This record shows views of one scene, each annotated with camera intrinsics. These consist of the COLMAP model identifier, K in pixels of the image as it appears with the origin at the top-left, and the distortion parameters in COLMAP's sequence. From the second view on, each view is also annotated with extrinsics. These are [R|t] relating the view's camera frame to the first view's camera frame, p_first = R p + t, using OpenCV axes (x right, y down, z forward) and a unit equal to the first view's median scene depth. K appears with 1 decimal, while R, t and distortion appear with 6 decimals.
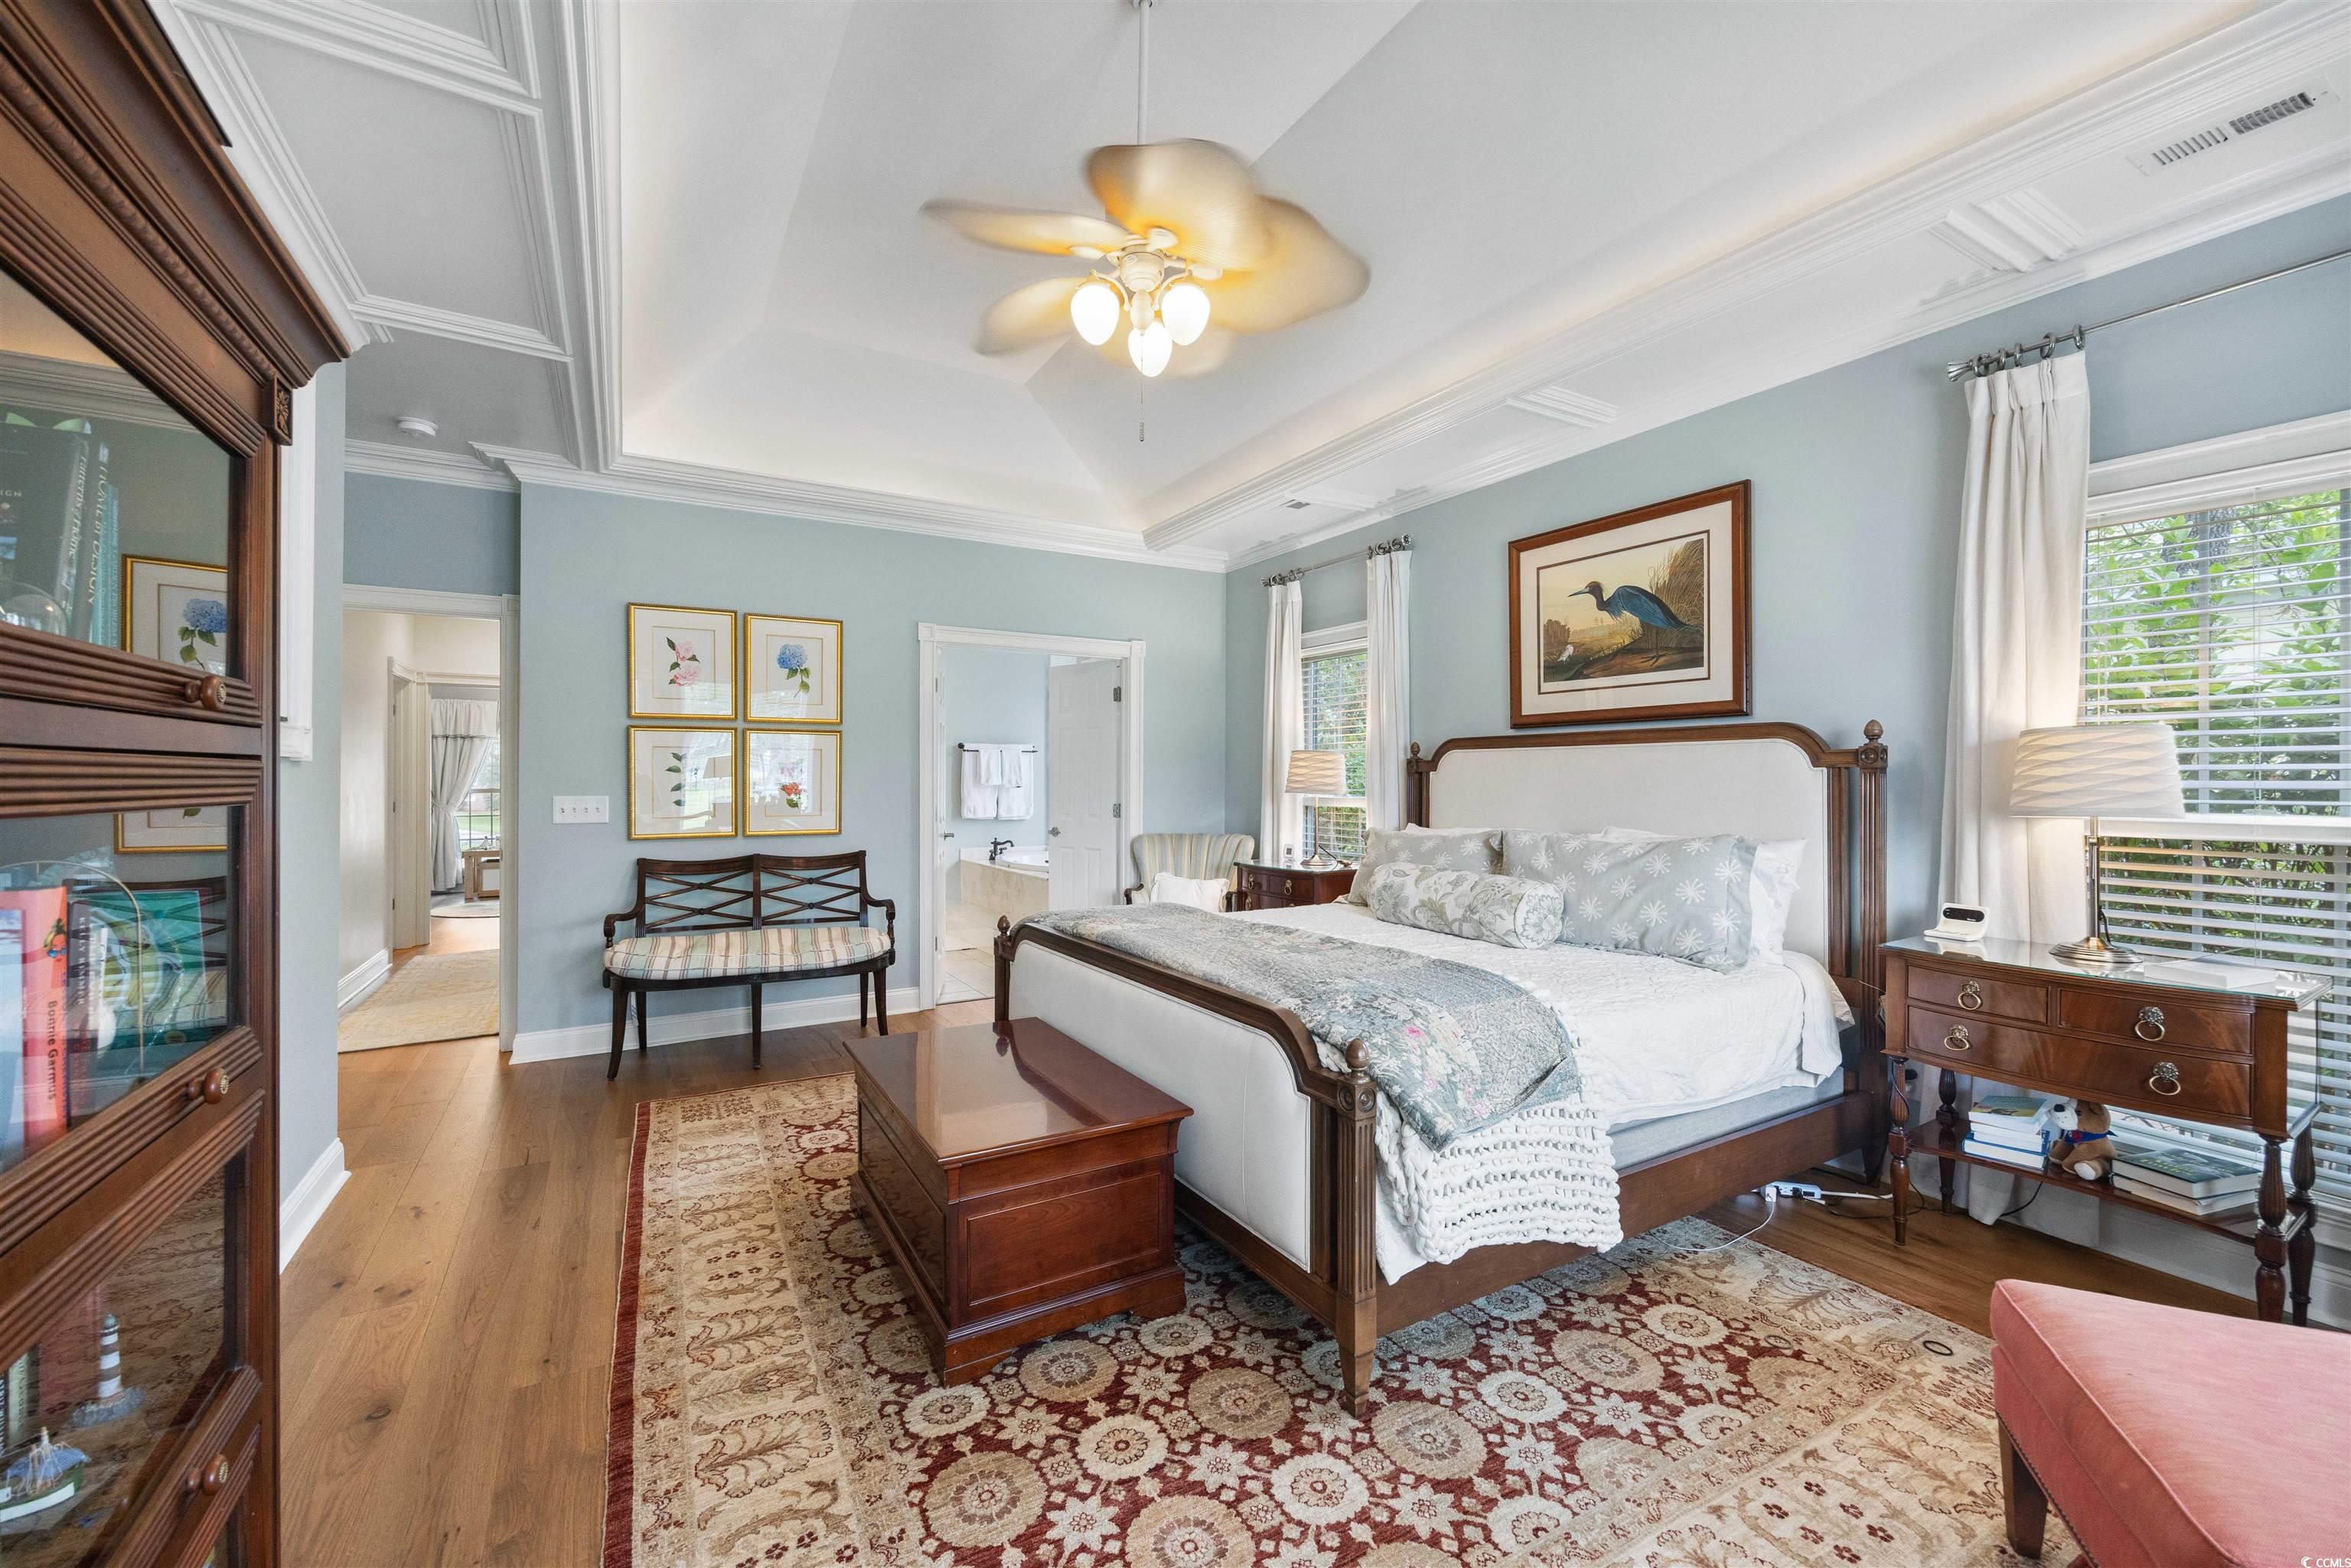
lens RADIAL K [[943.1, 0, 1191.1], [0, 943.1, 776.3], [0, 0, 1]] dist [-0.000425, 0.000044]
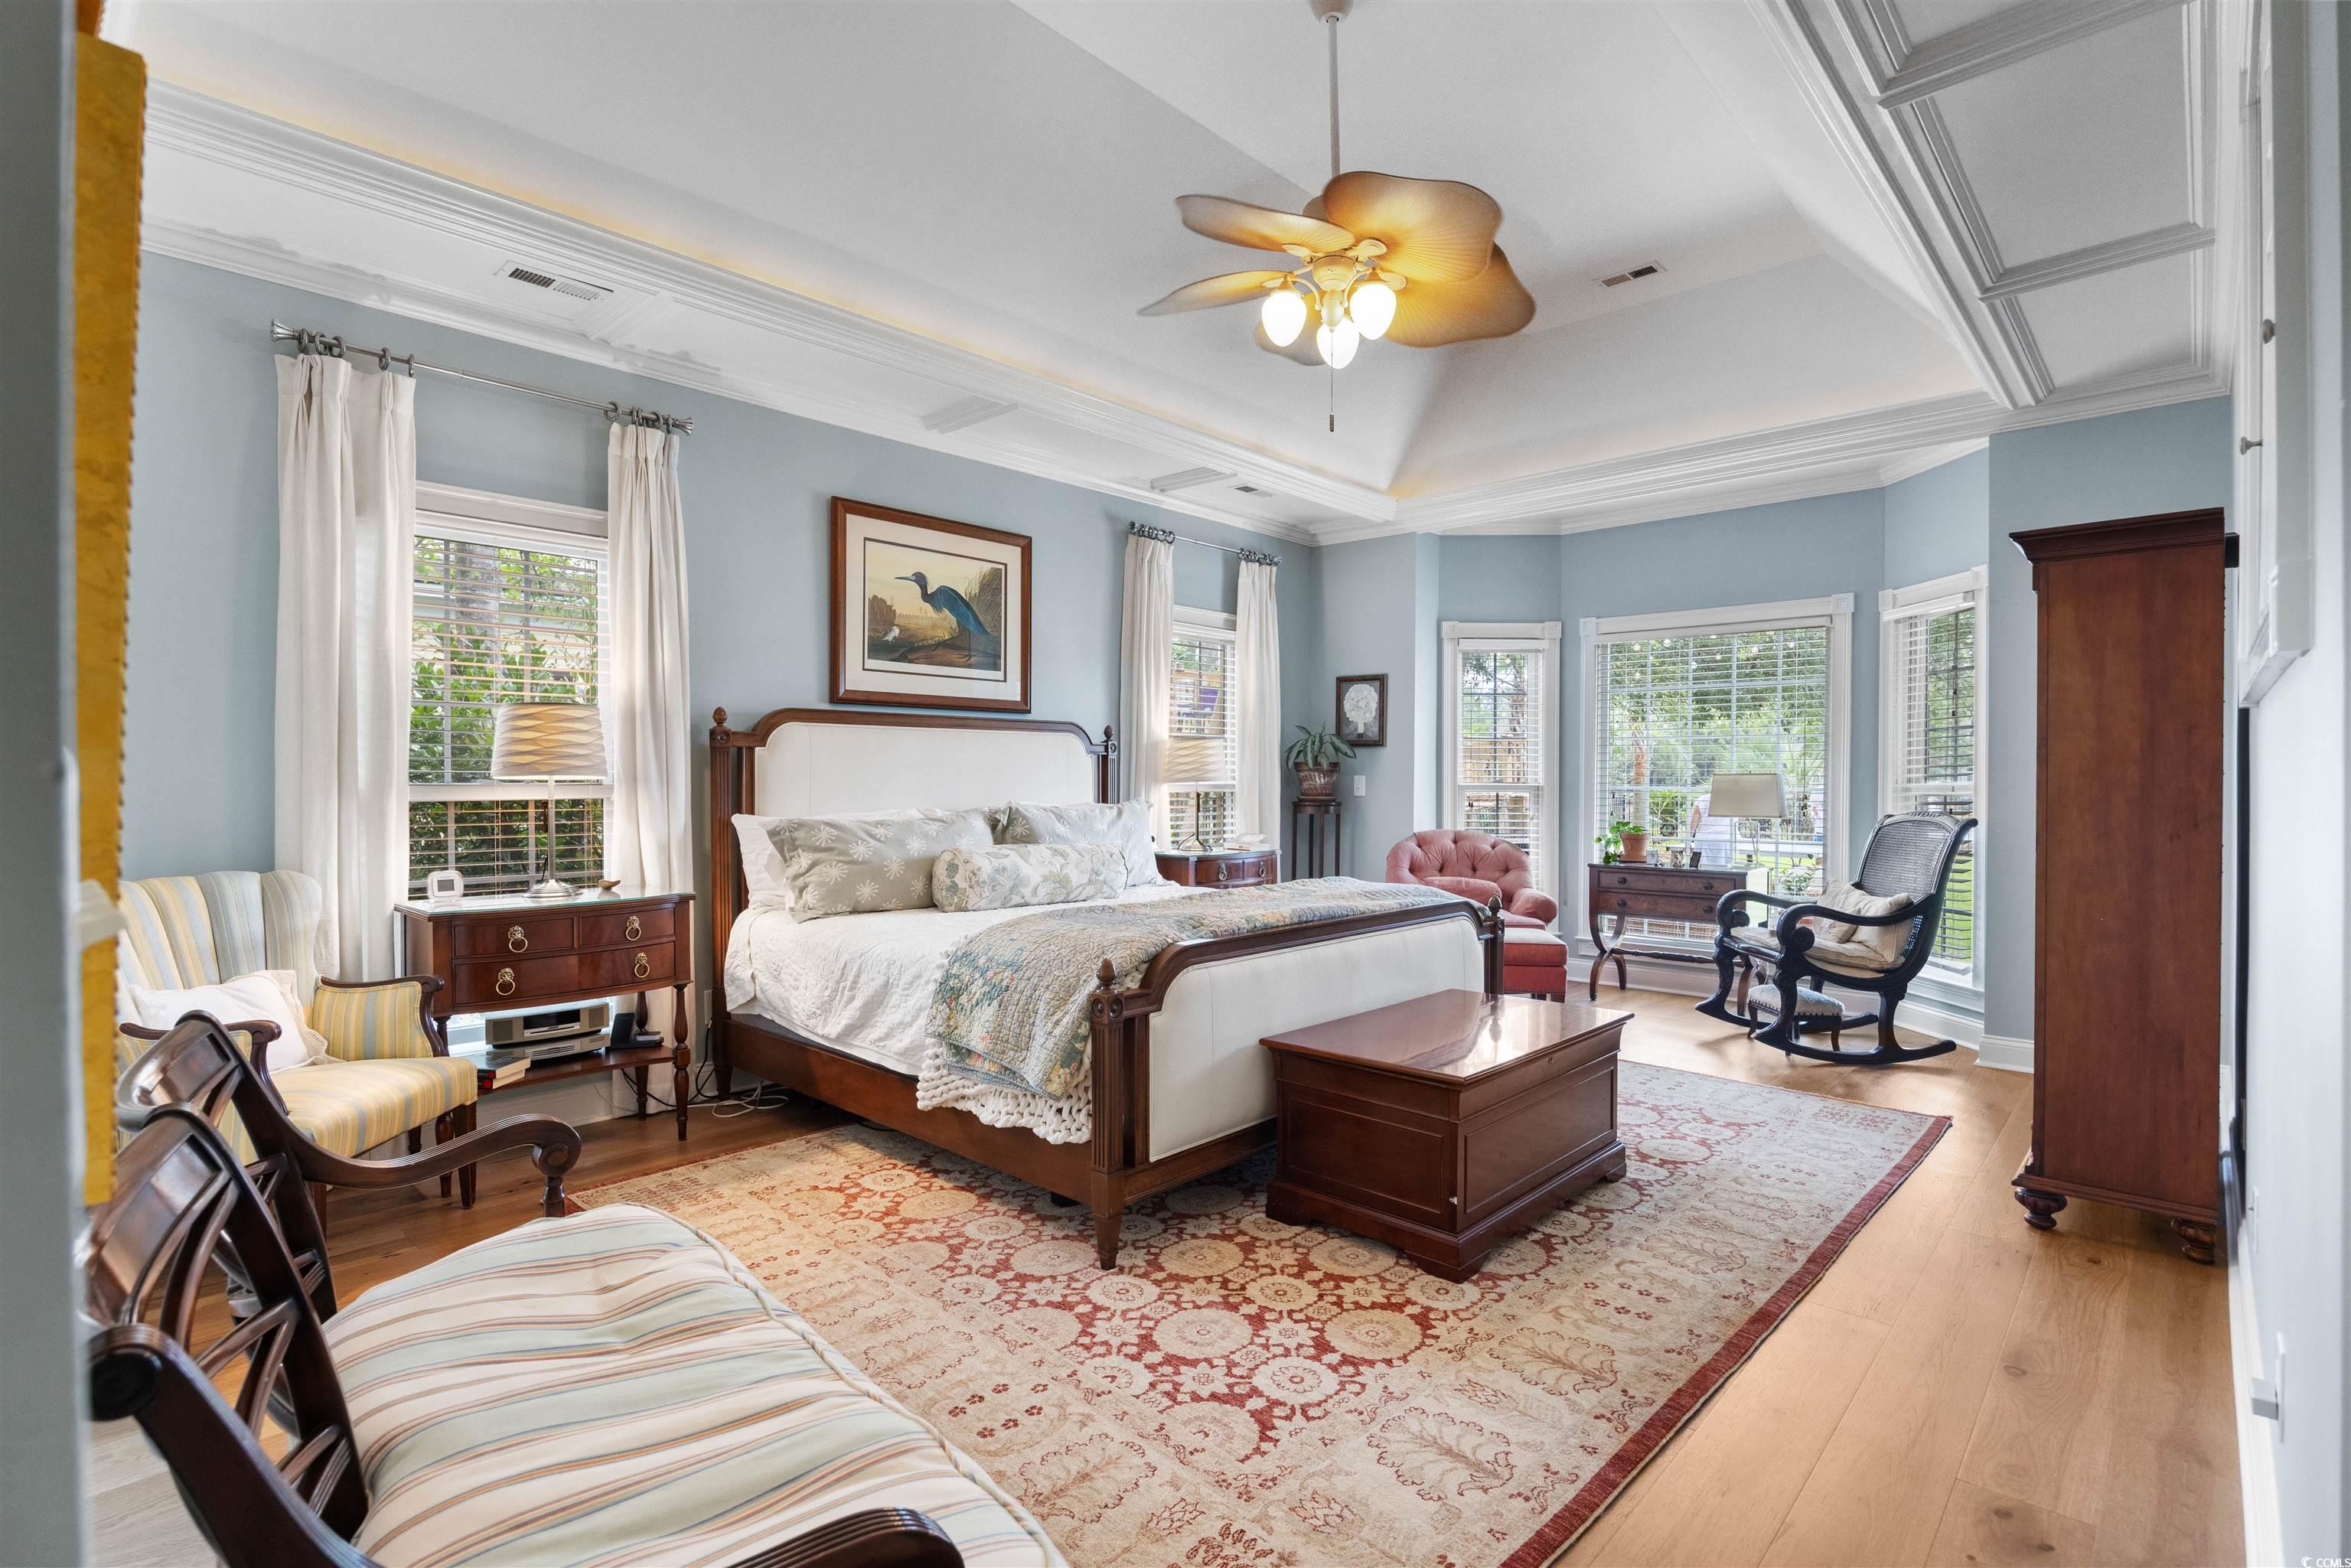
lens RADIAL K [[1123.1, 0, 1175.5], [0, 1123.1, 784.0], [0, 0, 1]] dist [-0.011662, 0.000000]
pose [[-0.274834, -0.000501, 0.961492, -0.894372], [-0.000005, 1.000000, 0.000519, 0.030596], [-0.961492, 0.000138, -0.274834, 1.114575]]
